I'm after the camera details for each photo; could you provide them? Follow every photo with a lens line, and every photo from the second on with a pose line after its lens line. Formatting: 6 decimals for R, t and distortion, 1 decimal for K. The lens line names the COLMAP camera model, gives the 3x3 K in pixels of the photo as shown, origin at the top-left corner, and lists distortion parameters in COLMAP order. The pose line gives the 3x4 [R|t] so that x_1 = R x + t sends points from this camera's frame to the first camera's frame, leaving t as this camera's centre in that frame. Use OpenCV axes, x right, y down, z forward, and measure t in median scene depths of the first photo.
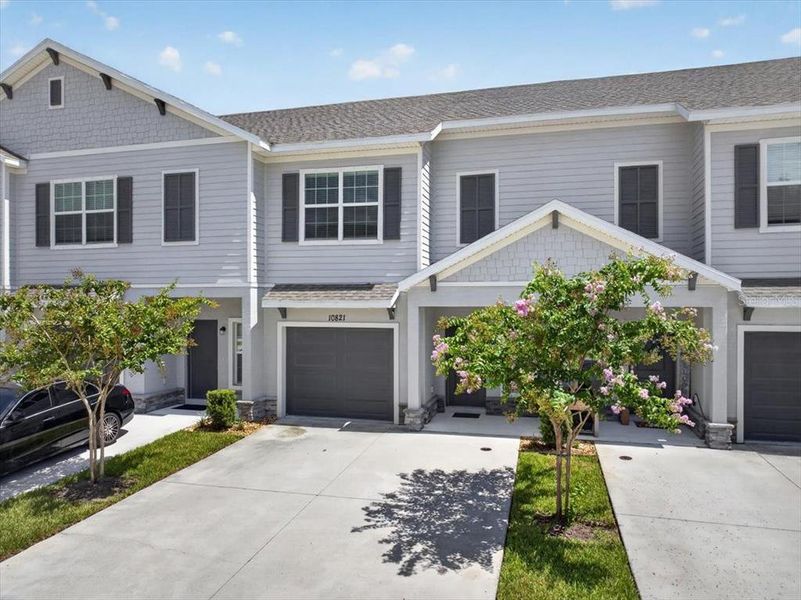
lens RADIAL K [[556.2, 0, 400.5], [0, 556.2, 300.0], [0, 0, 1]] dist [-0.005484, -0.001031]
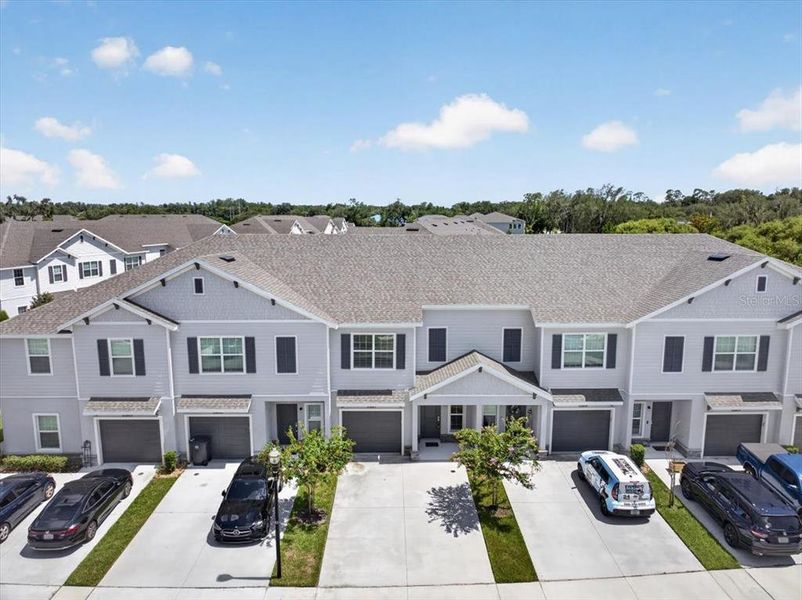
lens RADIAL K [[570.3, 0, 401.0], [0, 570.3, 291.2], [0, 0, 1]] dist [0.041201, -0.000802]
pose [[0.962230, -0.038847, 0.269451, -0.562666], [-0.003909, 0.987693, 0.156355, -0.712658], [-0.272209, -0.151503, 0.950236, -0.933778]]
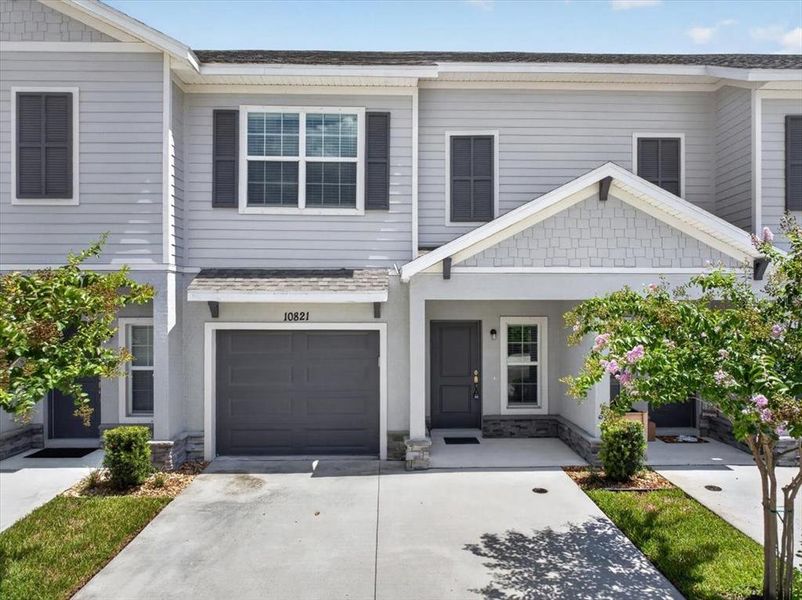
lens RADIAL K [[559.4, 0, 402.1], [0, 559.4, 307.3], [0, 0, 1]] dist [-0.009778, 0.006124]
pose [[0.959804, 0.001572, 0.280666, -0.190676], [-0.002043, 0.999997, 0.001386, 0.019618], [-0.280663, -0.001903, 0.959804, 0.277802]]
